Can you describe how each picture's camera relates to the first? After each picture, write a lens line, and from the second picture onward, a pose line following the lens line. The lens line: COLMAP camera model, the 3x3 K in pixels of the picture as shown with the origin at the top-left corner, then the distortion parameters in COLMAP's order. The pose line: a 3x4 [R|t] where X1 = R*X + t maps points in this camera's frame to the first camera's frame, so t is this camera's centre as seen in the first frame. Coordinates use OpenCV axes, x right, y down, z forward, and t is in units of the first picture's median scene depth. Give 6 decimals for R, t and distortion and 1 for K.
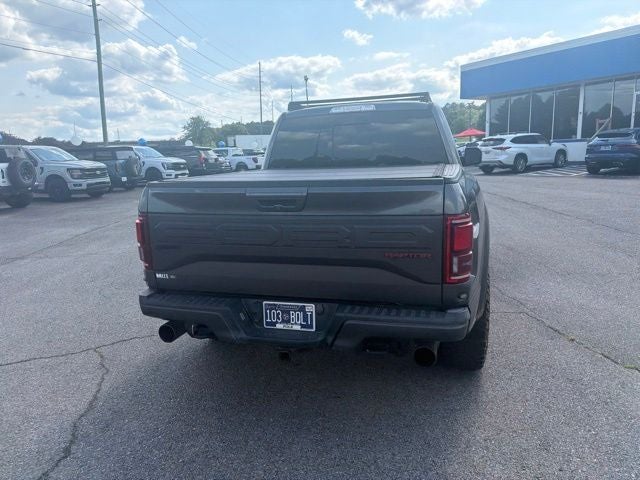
lens RADIAL K [[454.9, 0, 317.8], [0, 454.9, 231.0], [0, 0, 1]] dist [0.057153, -0.076476]
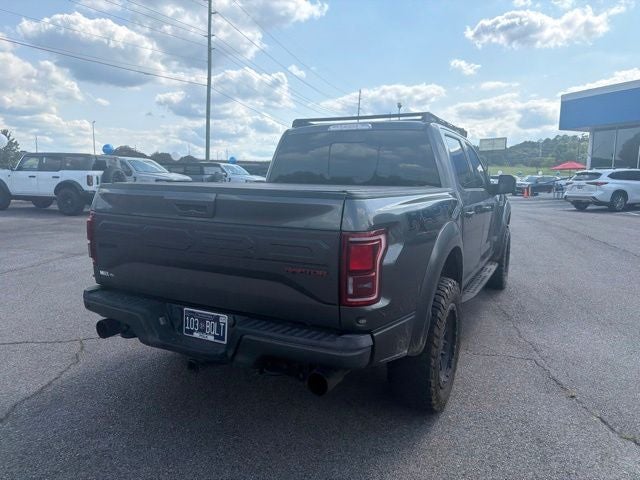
lens RADIAL K [[453.8, 0, 323.1], [0, 453.8, 229.5], [0, 0, 1]] dist [0.040908, -0.056740]
pose [[0.978878, 0.073876, -0.190631, 0.310198], [-0.084465, 0.995269, -0.048022, 0.007112], [0.186182, 0.063110, 0.980486, 0.068341]]
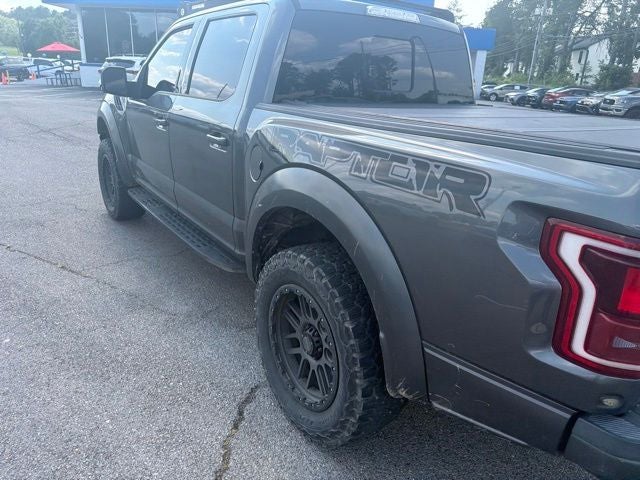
lens RADIAL K [[462.7, 0, 317.3], [0, 462.7, 228.0], [0, 0, 1]] dist [-0.006652, 0.000455]
pose [[0.620920, -0.179084, 0.763143, -0.775257], [0.063628, 0.981855, 0.178639, -0.126316], [-0.781287, -0.062363, 0.621048, 0.916846]]
